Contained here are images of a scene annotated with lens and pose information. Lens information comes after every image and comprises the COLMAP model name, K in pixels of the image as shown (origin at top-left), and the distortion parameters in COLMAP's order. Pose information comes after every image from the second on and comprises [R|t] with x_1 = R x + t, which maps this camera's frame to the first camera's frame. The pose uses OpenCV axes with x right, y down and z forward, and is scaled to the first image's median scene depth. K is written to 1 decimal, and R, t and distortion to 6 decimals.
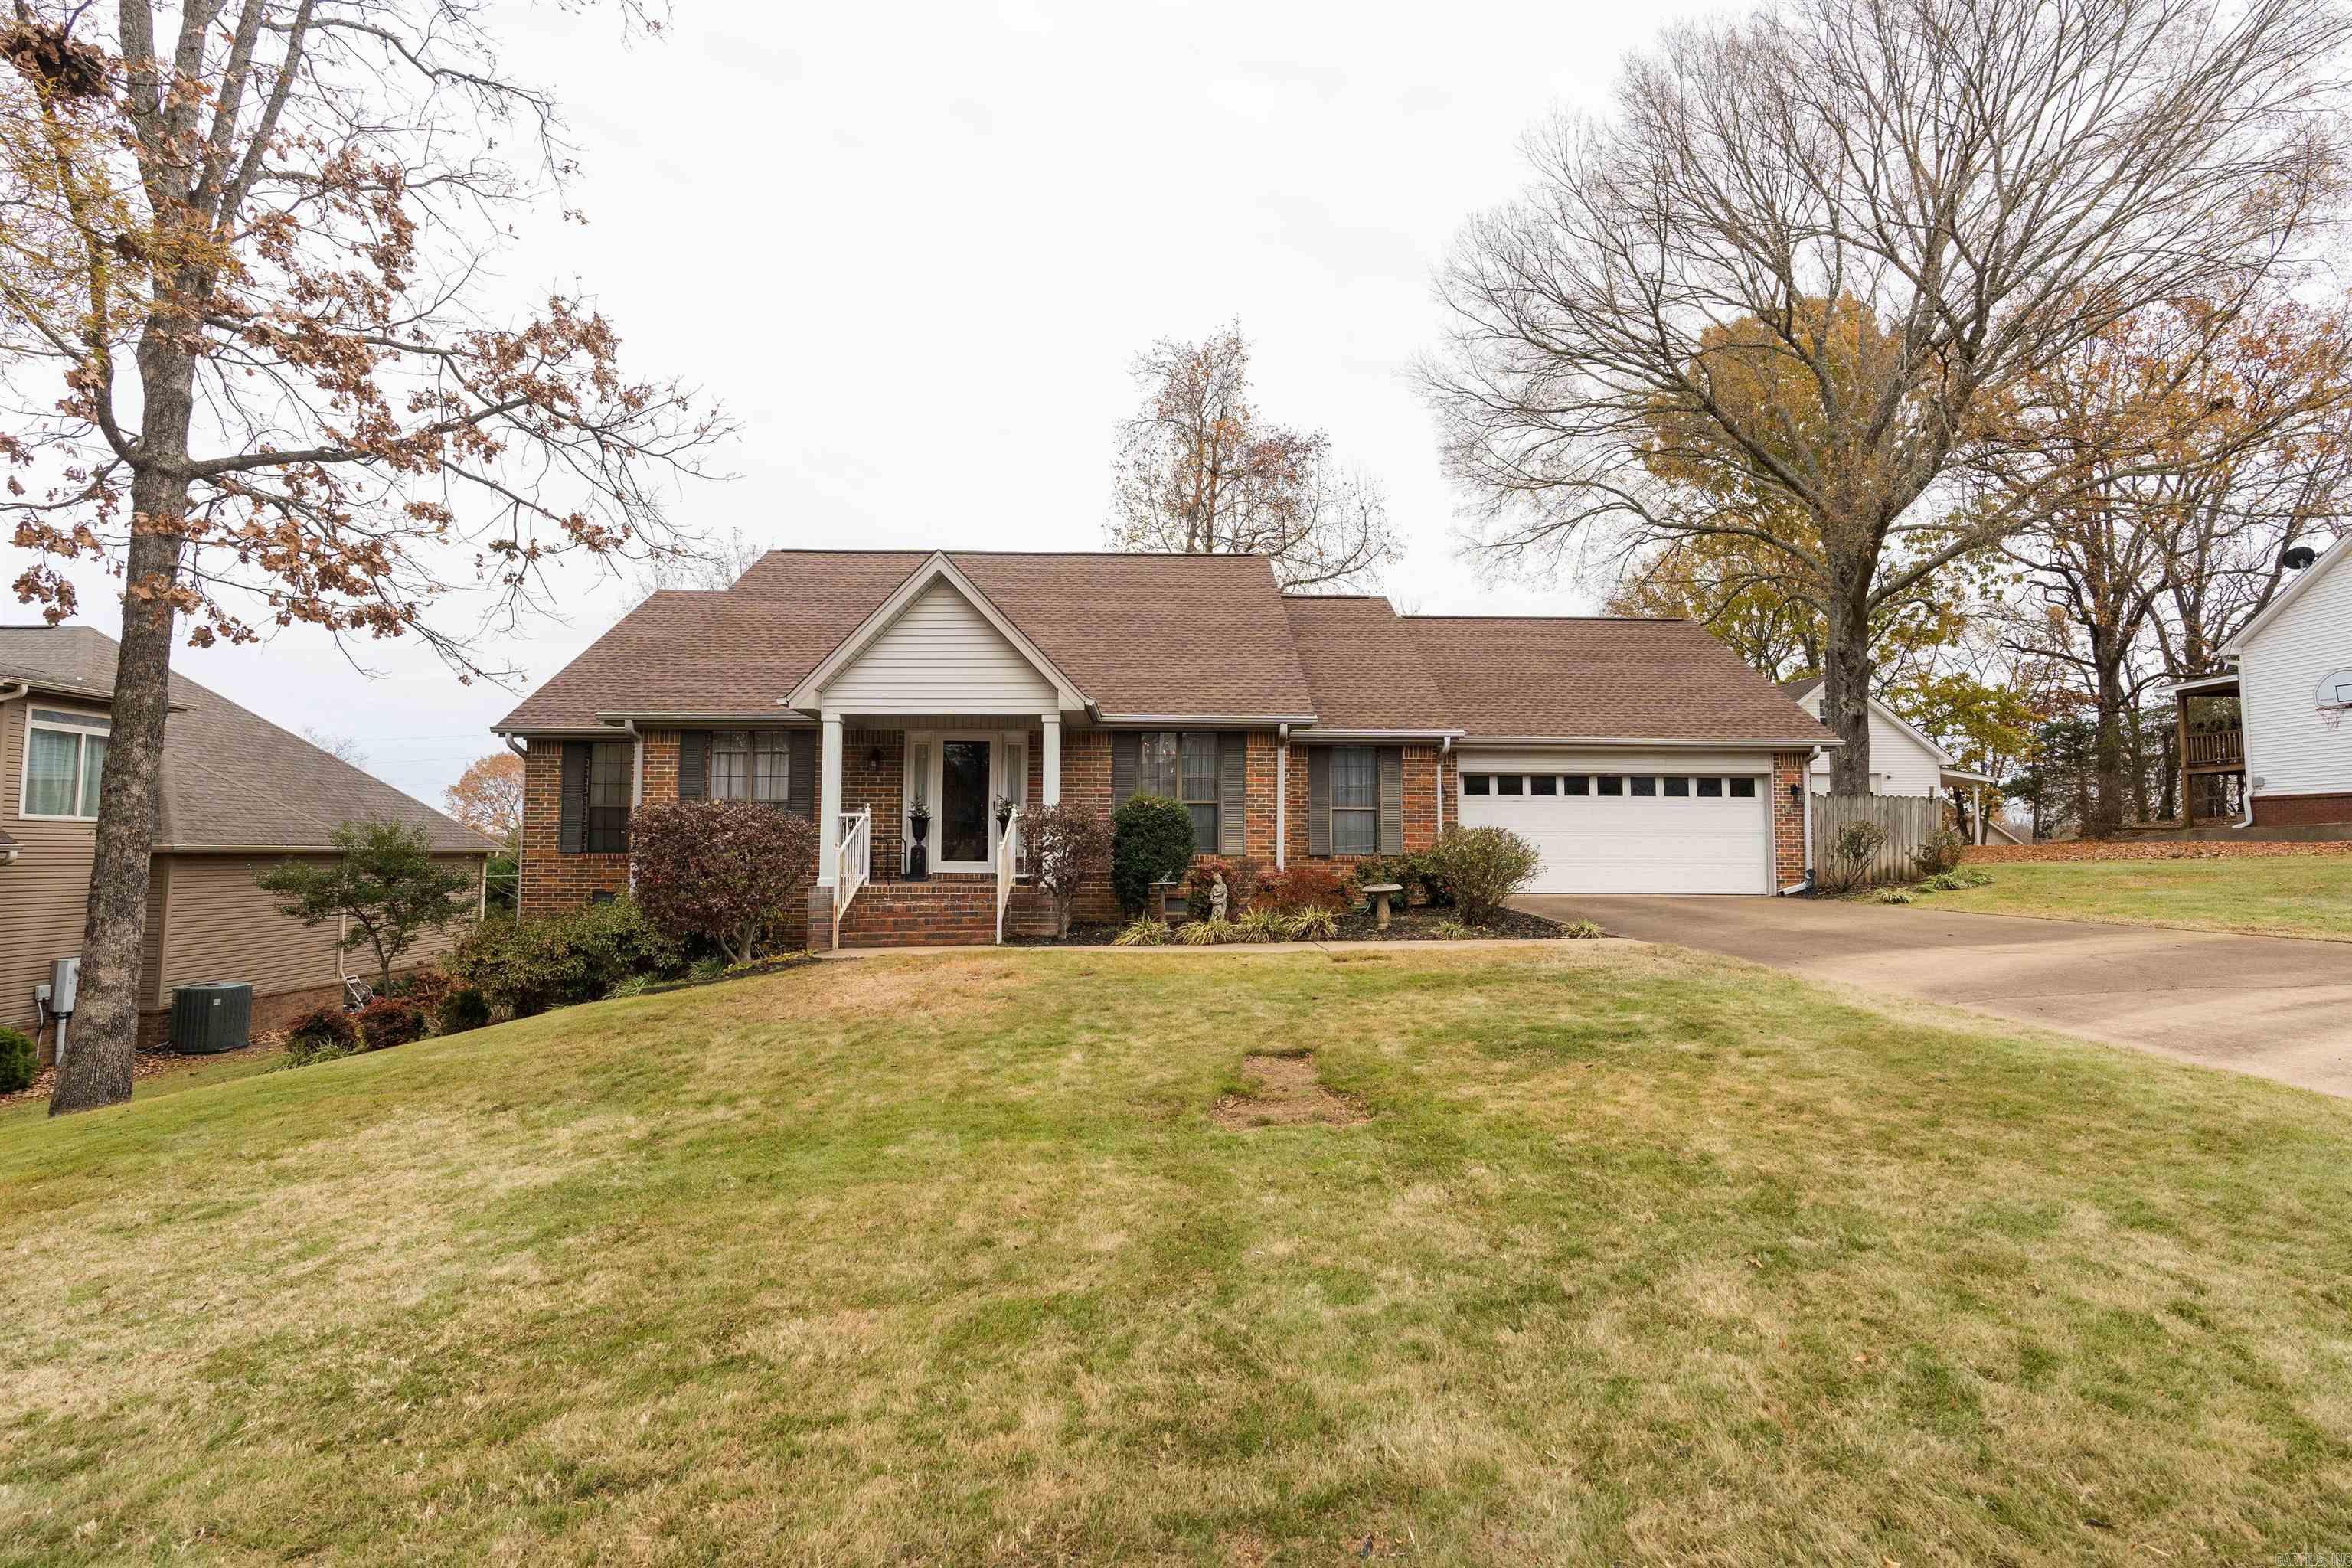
lens RADIAL K [[1057.2, 0, 1177.5], [0, 1057.2, 778.6], [0, 0, 1]] dist [-0.011036, 0.004721]
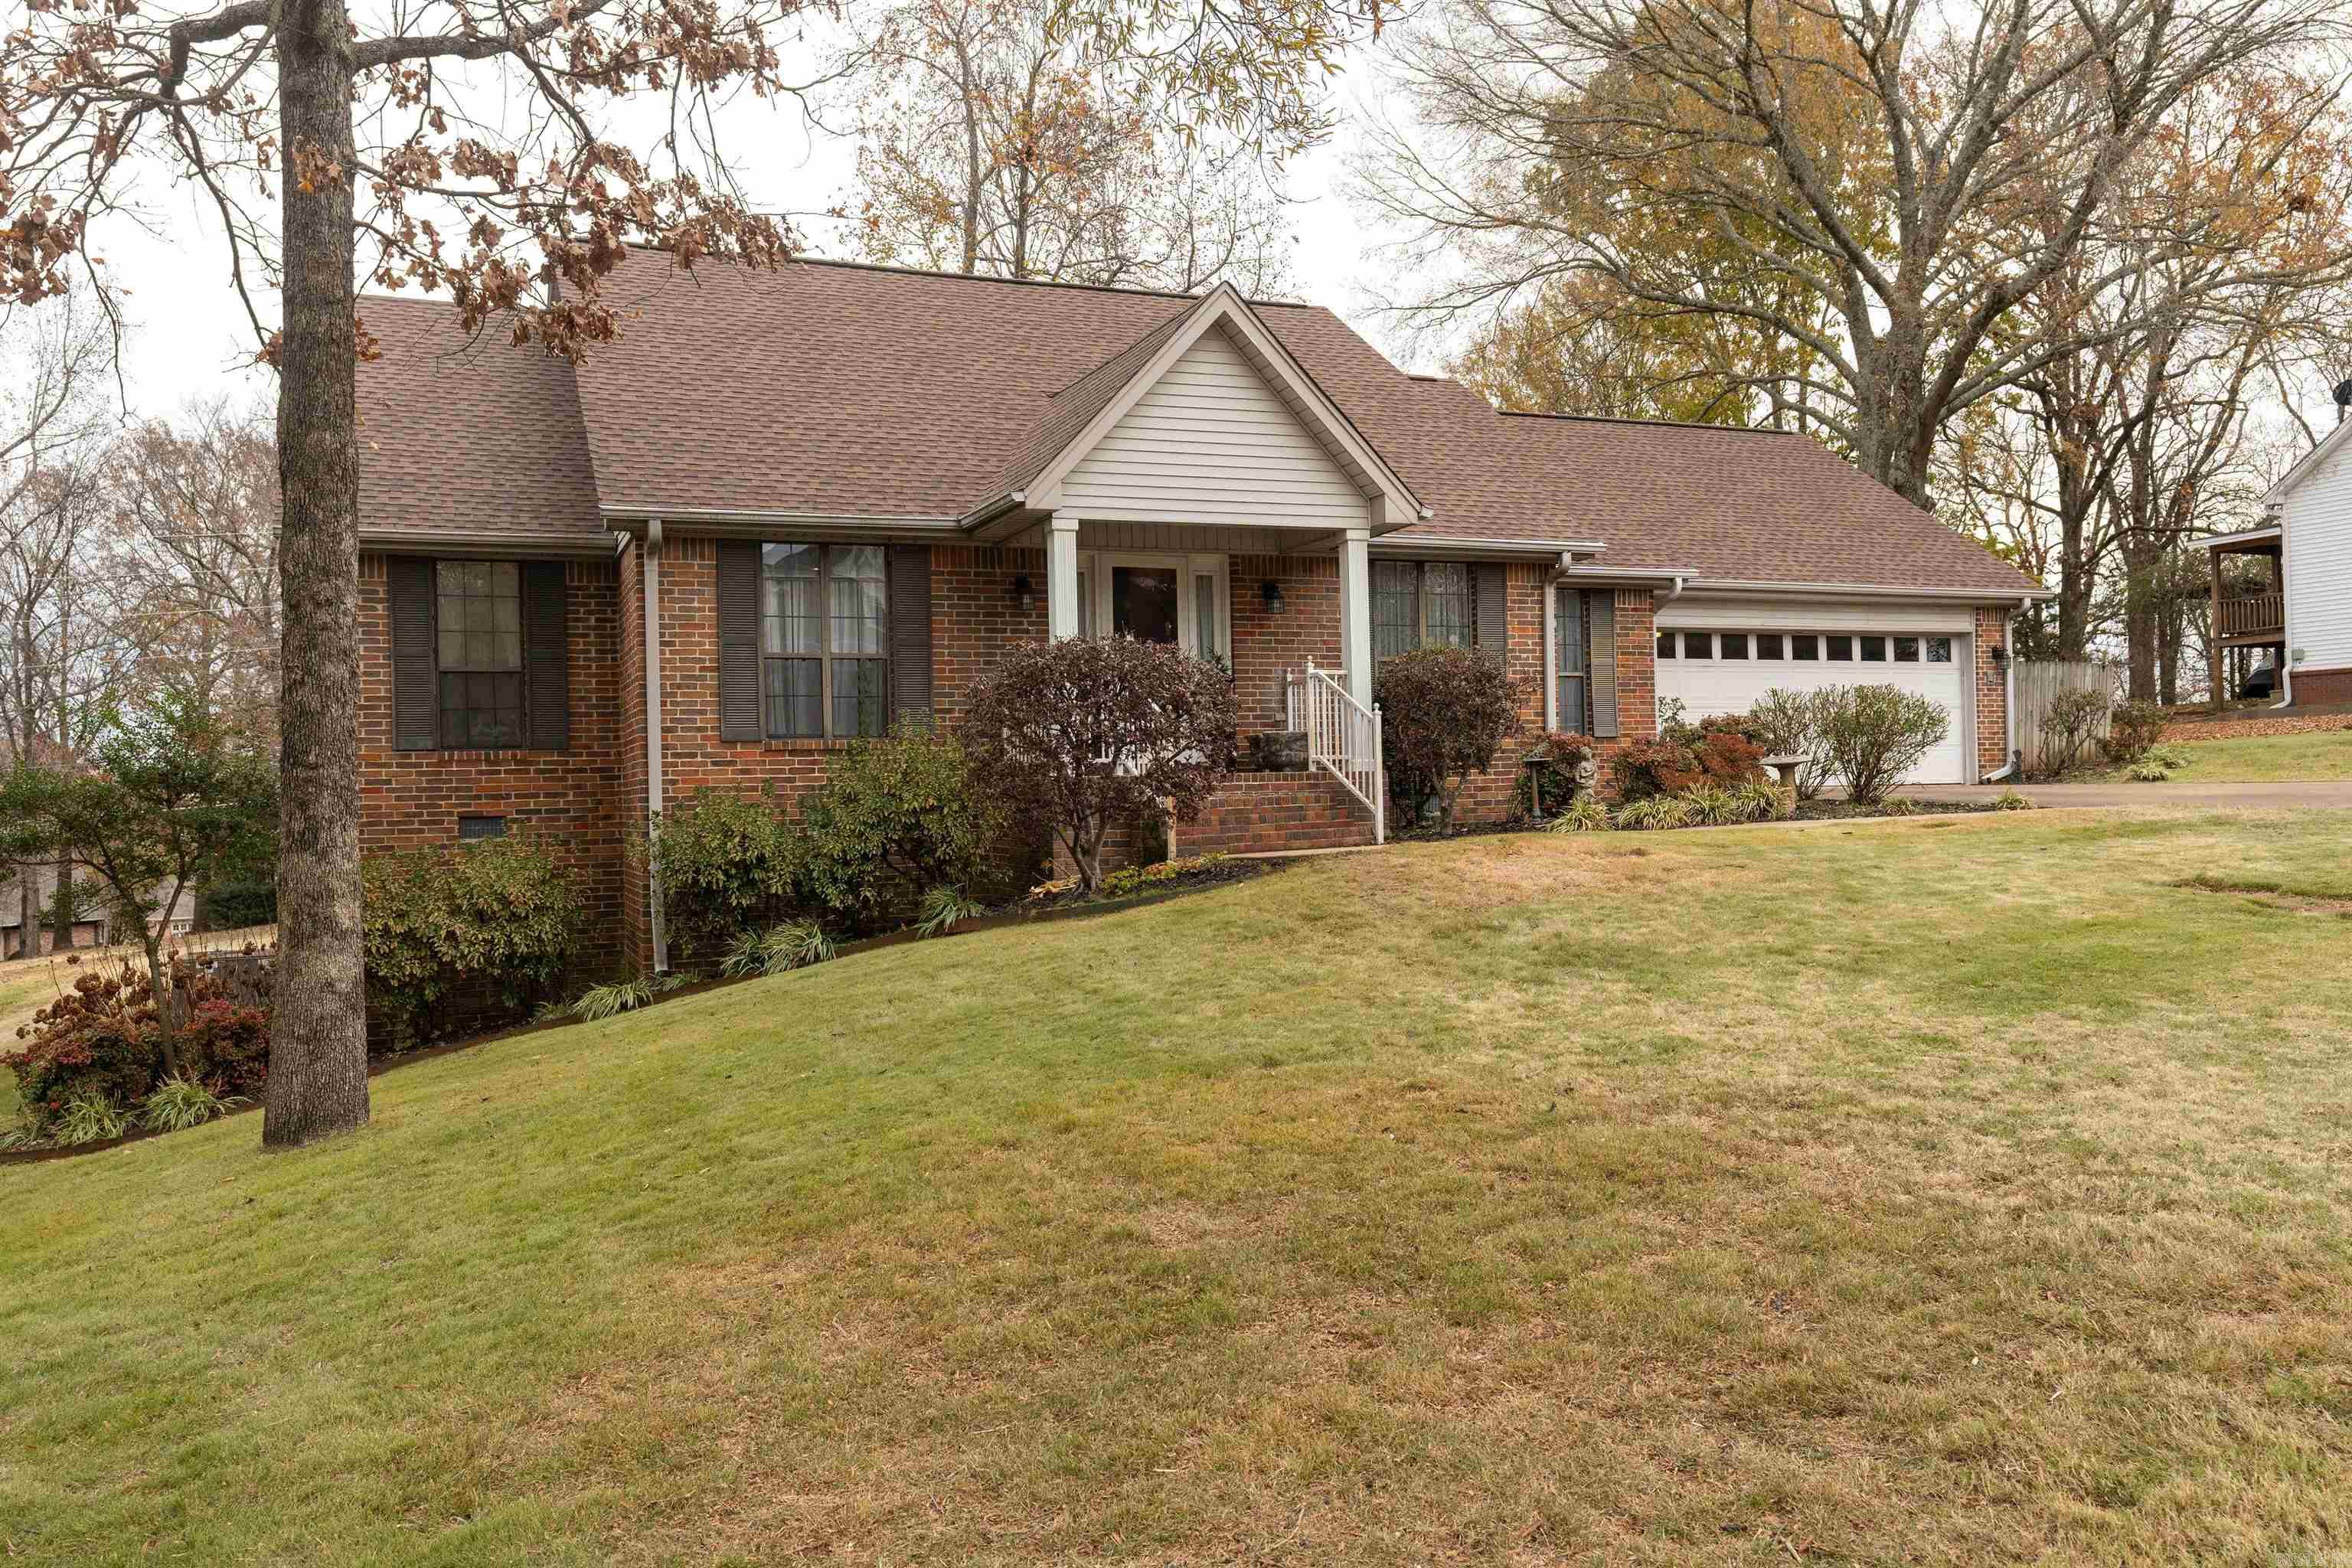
lens RADIAL K [[1806.7, 0, 1175.3], [0, 1806.7, 783.4], [0, 0, 1]] dist [0.013614, 0.003391]
pose [[0.930949, -0.022098, 0.364479, -0.551277], [0.000883, 0.998300, 0.058270, 0.031422], [-0.365147, -0.053925, 0.929387, -0.073928]]
